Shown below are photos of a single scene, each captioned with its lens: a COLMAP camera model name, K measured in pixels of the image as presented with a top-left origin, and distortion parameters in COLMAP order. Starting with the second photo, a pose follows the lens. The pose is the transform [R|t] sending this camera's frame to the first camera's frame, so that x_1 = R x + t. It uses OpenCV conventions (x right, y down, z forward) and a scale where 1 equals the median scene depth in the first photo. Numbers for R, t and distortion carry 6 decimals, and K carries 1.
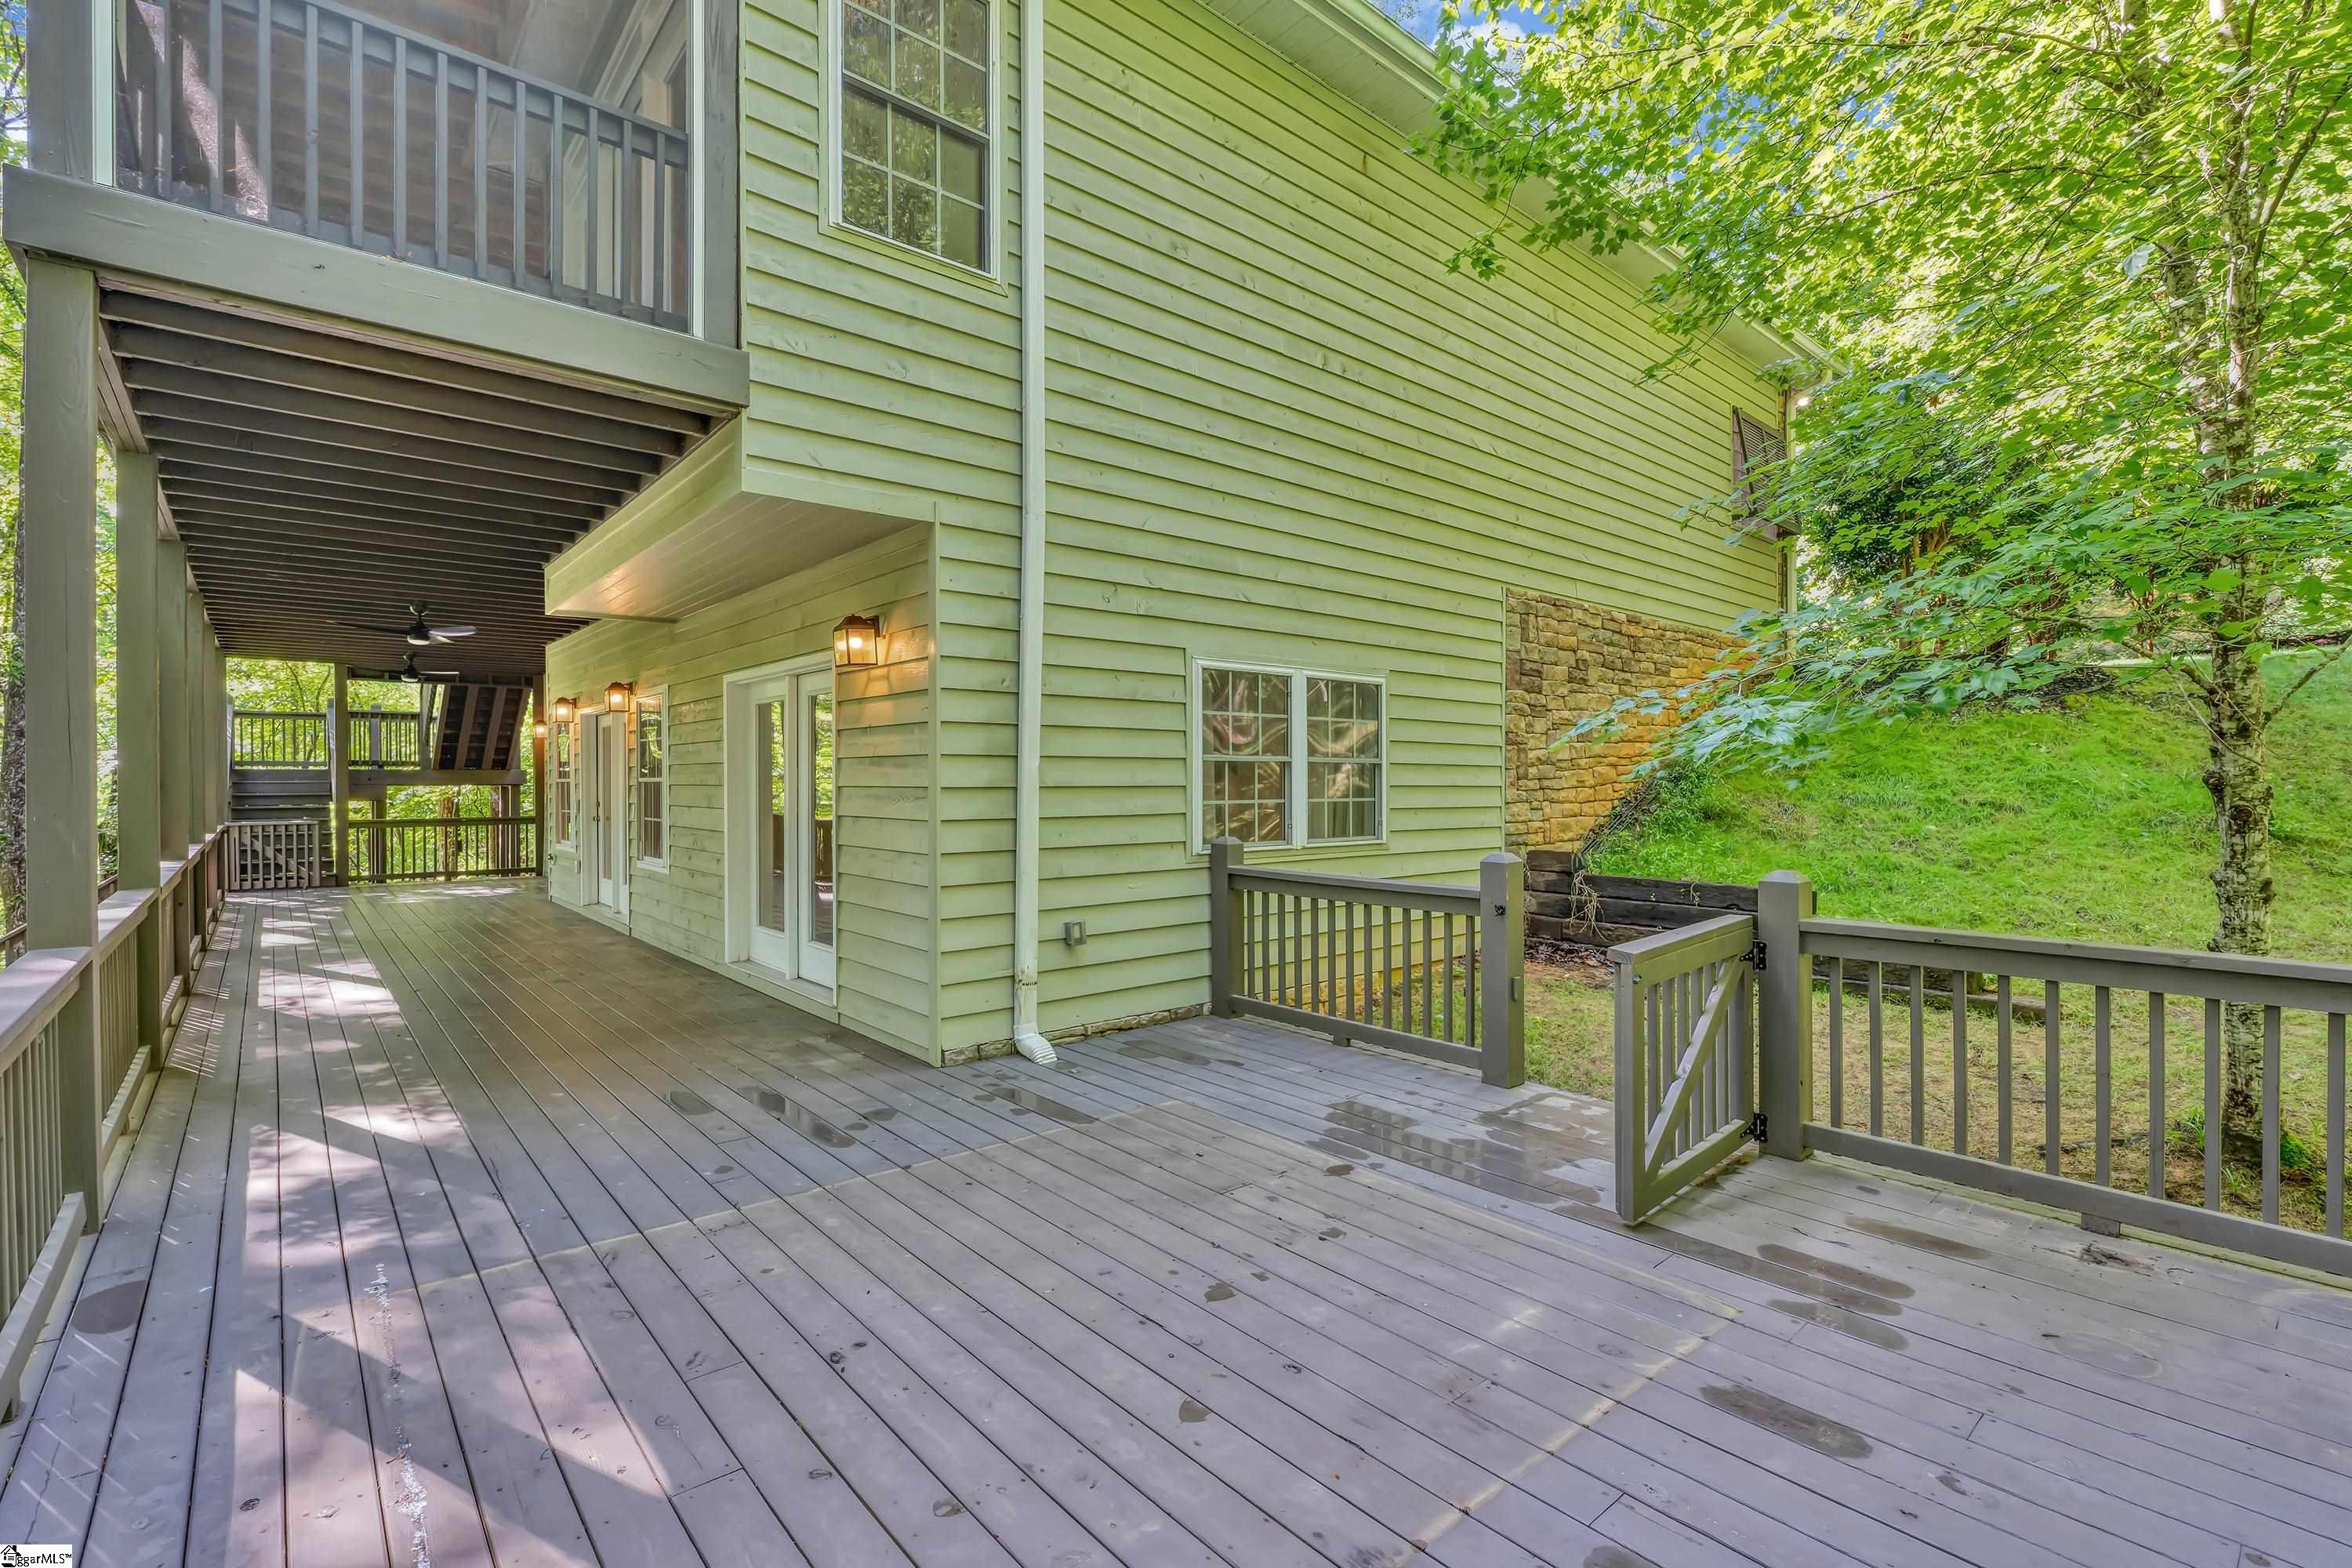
lens RADIAL K [[1033.9, 0, 1181.0], [0, 1033.9, 791.1], [0, 0, 1]] dist [-0.005799, -0.000047]
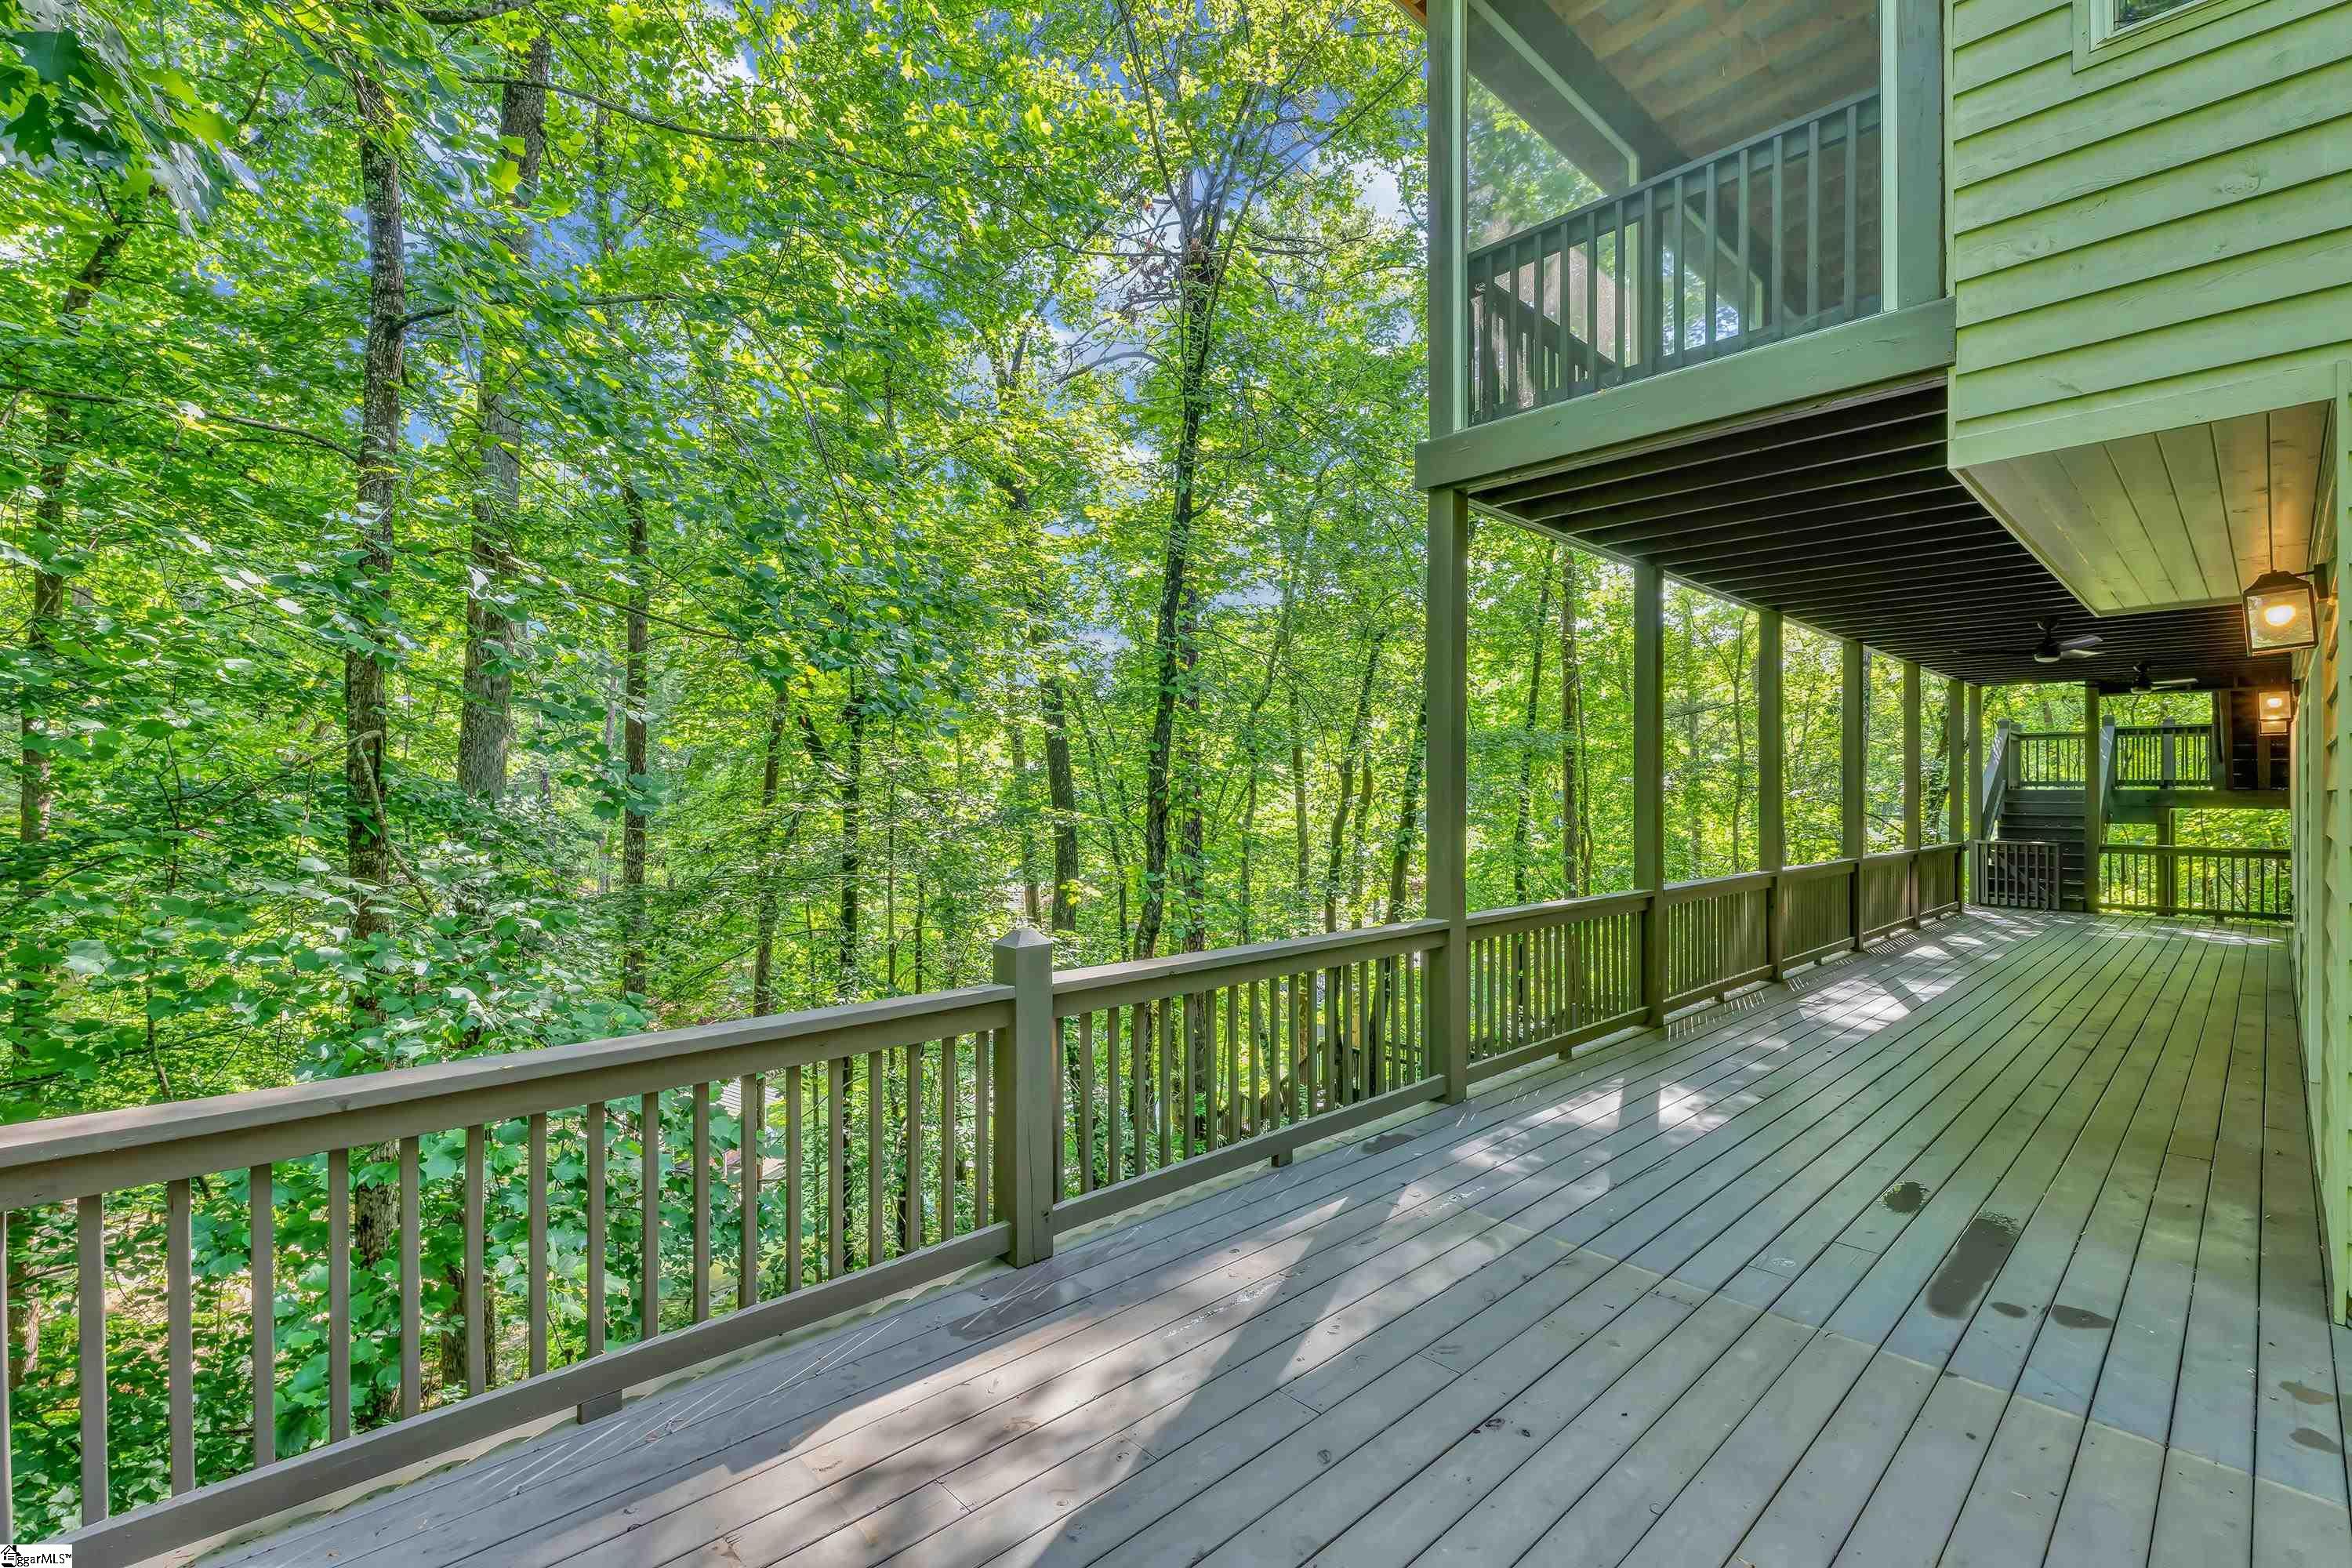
lens RADIAL K [[1033.9, 0, 1181.0], [0, 1033.9, 791.1], [0, 0, 1]] dist [-0.005799, -0.000047]
pose [[0.057648, 0.000687, -0.998337, 0.392899], [-0.015838, 0.999875, -0.000227, -0.029913], [0.998211, 0.015824, 0.057651, 0.396584]]
